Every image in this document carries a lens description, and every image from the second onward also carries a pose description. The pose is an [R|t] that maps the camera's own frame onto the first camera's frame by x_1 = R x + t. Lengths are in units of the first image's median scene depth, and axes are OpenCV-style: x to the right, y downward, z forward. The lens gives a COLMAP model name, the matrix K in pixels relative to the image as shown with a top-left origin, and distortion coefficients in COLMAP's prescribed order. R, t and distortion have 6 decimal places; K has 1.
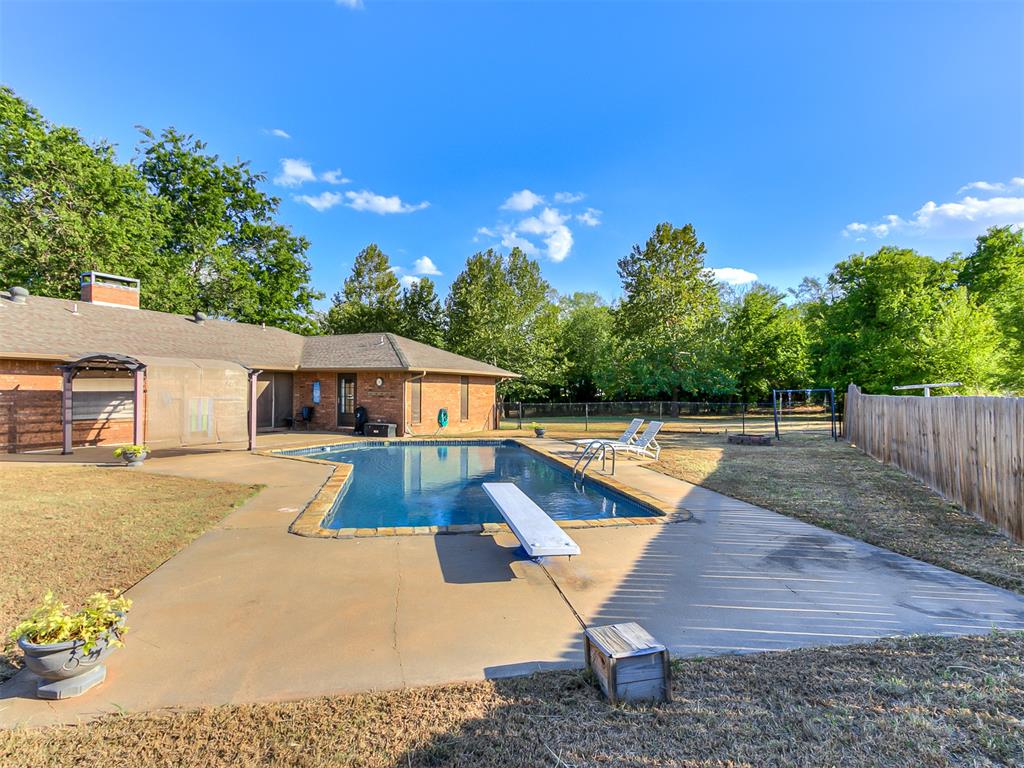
lens RADIAL K [[506.5, 0, 501.2], [0, 506.5, 393.8], [0, 0, 1]] dist [0.000958, -0.001638]
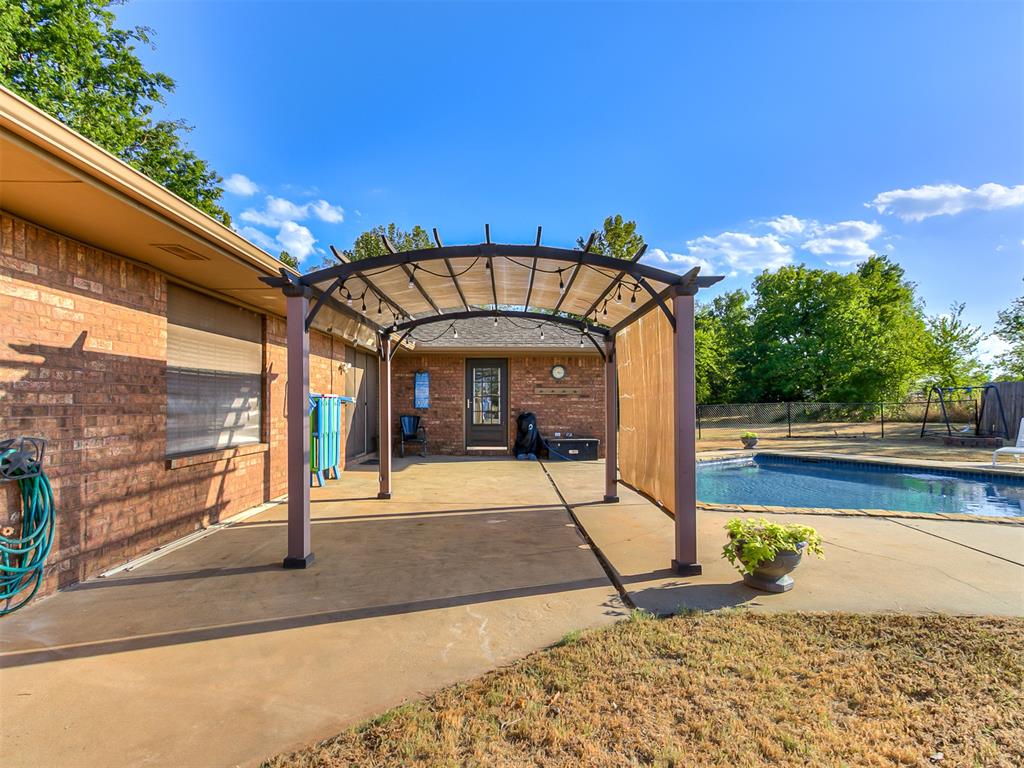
lens RADIAL K [[533.6, 0, 495.4], [0, 533.6, 394.9], [0, 0, 1]] dist [-0.026918, 0.041812]
pose [[0.912034, -0.000371, 0.410114, -0.584185], [0.009088, 0.999772, -0.019306, 0.016176], [-0.410014, 0.021335, 0.911830, 0.432503]]
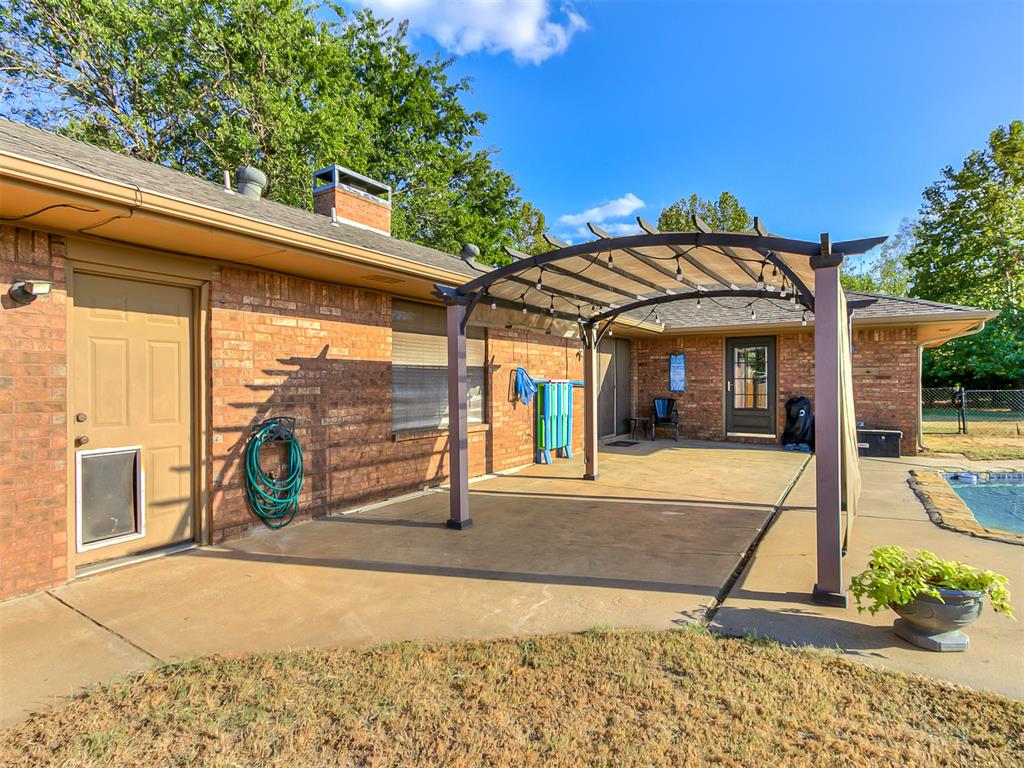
lens RADIAL K [[536.6, 0, 507.0], [0, 536.6, 382.7], [0, 0, 1]] dist [0.000100, 0.000407]
pose [[0.990004, -0.010195, -0.140668, -0.507461], [0.009439, 0.999937, -0.006044, 0.011029], [0.140721, 0.004655, 0.990038, 0.404606]]
